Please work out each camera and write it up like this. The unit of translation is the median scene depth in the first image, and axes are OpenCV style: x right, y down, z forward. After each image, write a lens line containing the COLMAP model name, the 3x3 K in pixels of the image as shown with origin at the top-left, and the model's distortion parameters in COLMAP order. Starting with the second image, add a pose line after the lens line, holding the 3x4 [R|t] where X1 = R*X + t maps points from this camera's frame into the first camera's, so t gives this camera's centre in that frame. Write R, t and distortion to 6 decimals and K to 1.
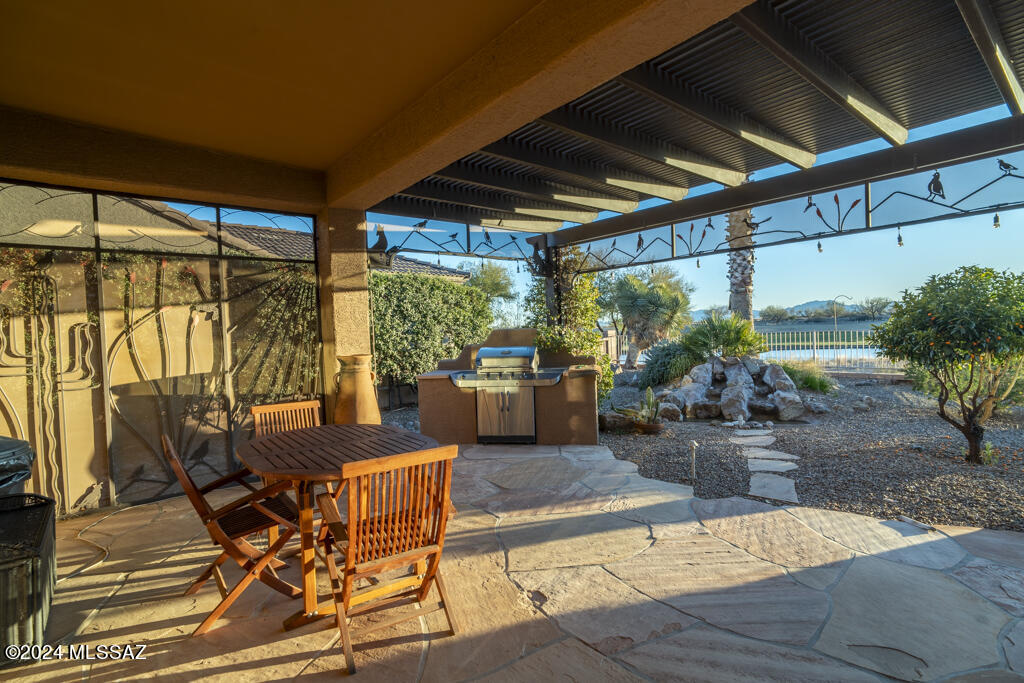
lens RADIAL K [[479.4, 0, 520.0], [0, 479.4, 341.5], [0, 0, 1]] dist [-0.015675, 0.007306]
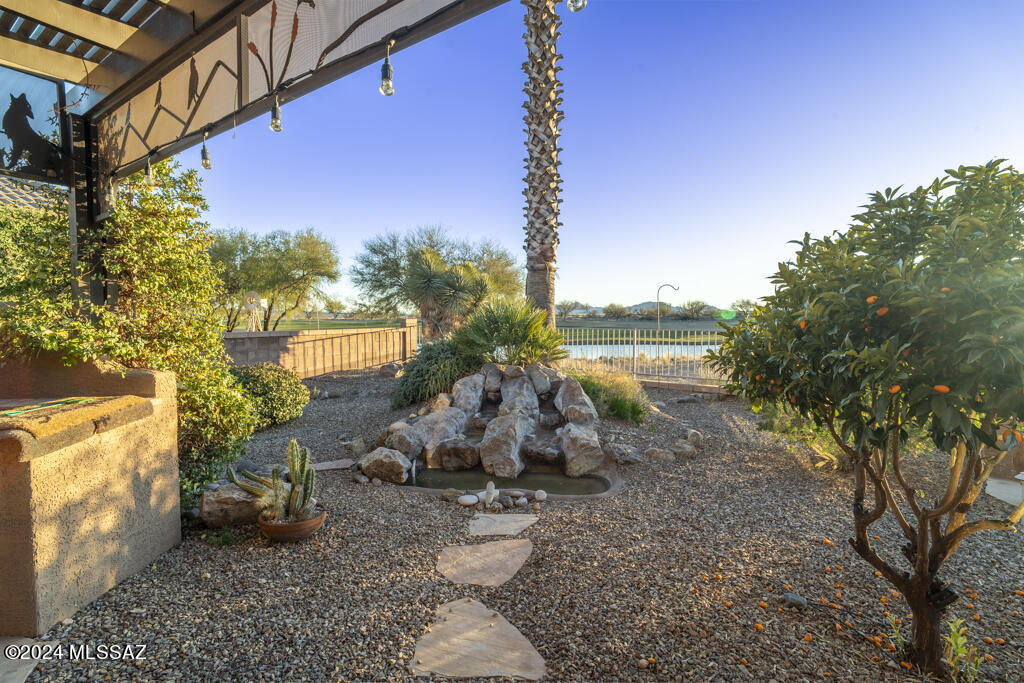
lens RADIAL K [[479.4, 0, 507.8], [0, 479.4, 338.9], [0, 0, 1]] dist [-0.015675, 0.007306]
pose [[0.962967, 0.028994, 0.268056, 0.275016], [-0.033796, 0.999340, 0.013319, -0.012618], [-0.267493, -0.021885, 0.963311, 0.396977]]
